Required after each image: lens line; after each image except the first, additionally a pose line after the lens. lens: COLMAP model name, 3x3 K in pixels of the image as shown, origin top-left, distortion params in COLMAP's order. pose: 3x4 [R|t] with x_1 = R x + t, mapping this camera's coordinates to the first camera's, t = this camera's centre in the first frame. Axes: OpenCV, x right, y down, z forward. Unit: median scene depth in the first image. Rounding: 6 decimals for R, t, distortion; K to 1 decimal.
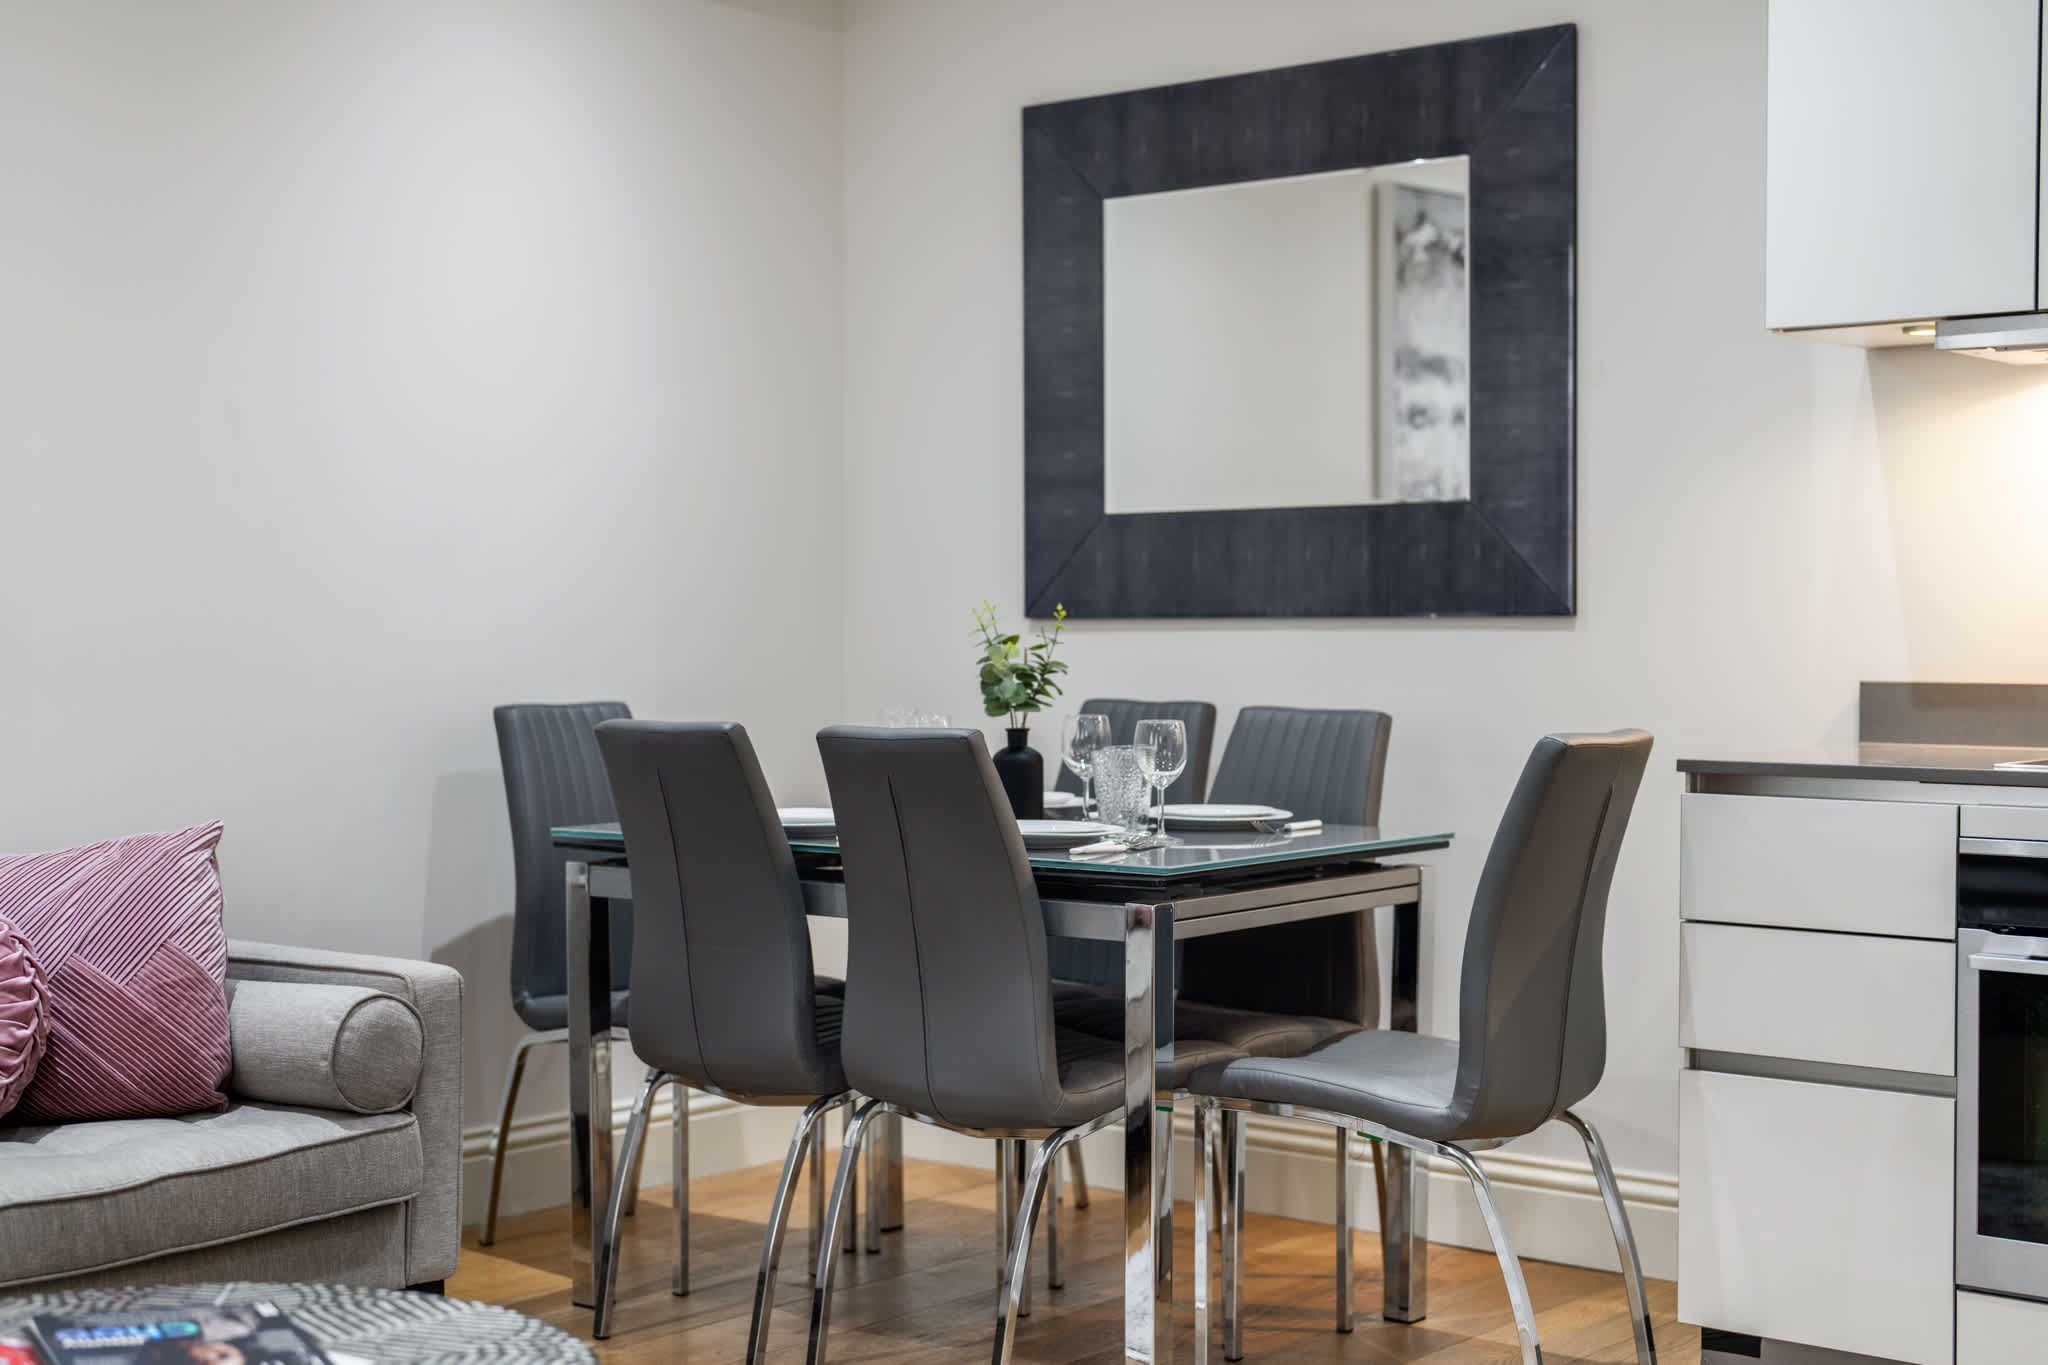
lens RADIAL K [[2970.3, 0, 1024.0], [0, 2970.3, 682.5], [0, 0, 1]] dist [-0.016868, 0.160174]
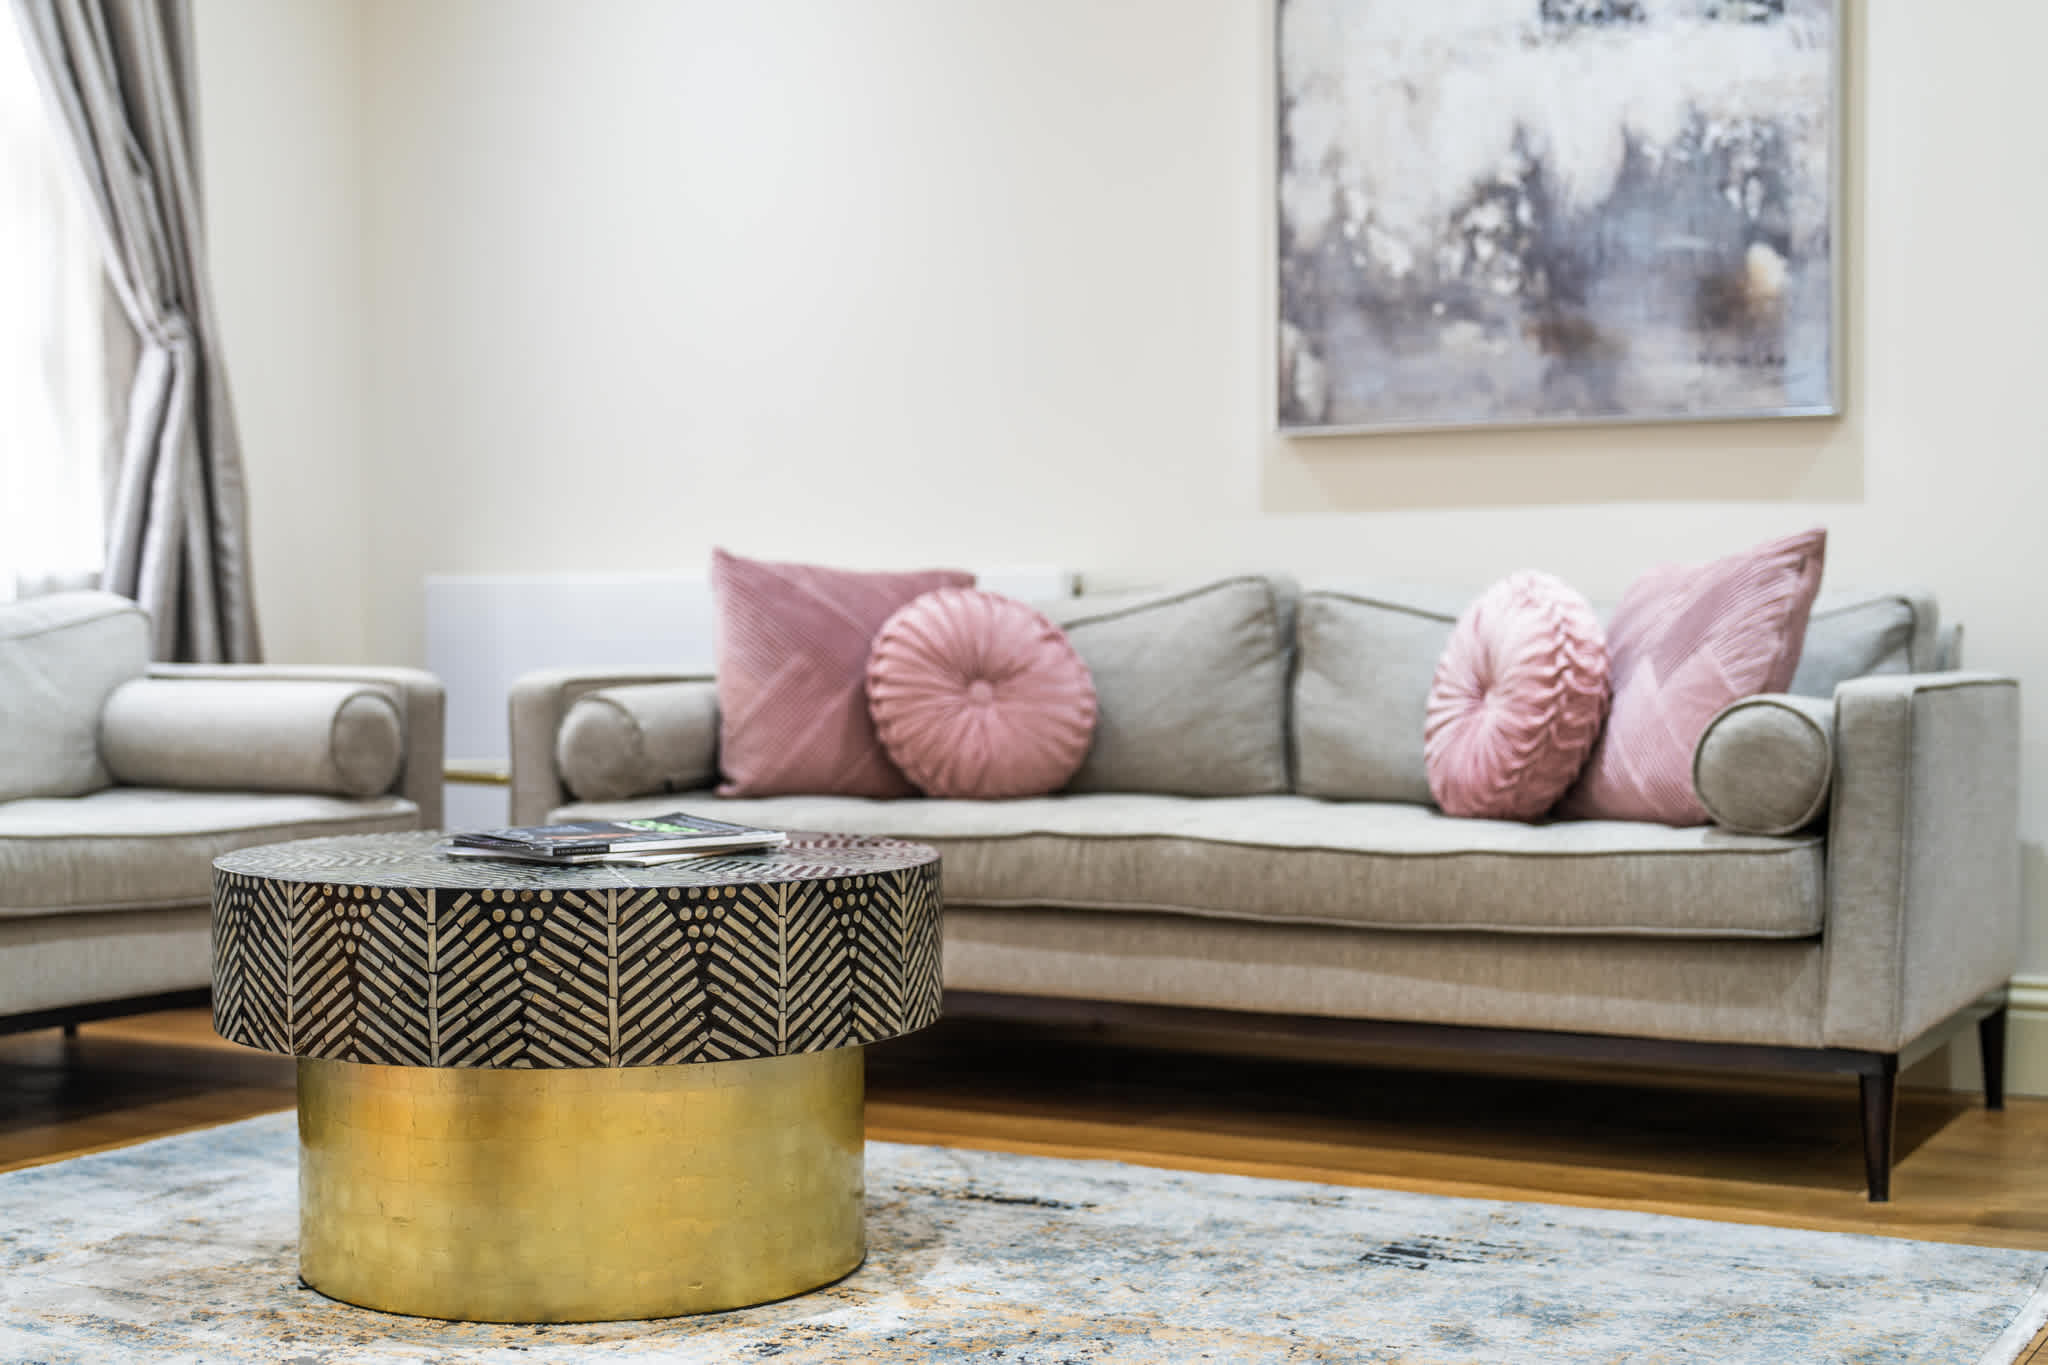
lens RADIAL K [[2970.3, 0, 1024.0], [0, 2970.3, 682.5], [0, 0, 1]] dist [-0.016868, 0.160174]
pose [[0.163108, 0.008805, -0.986569, 0.505581], [-0.020669, 0.999771, 0.005506, 0.081265], [0.986392, 0.019493, 0.163252, 0.521523]]
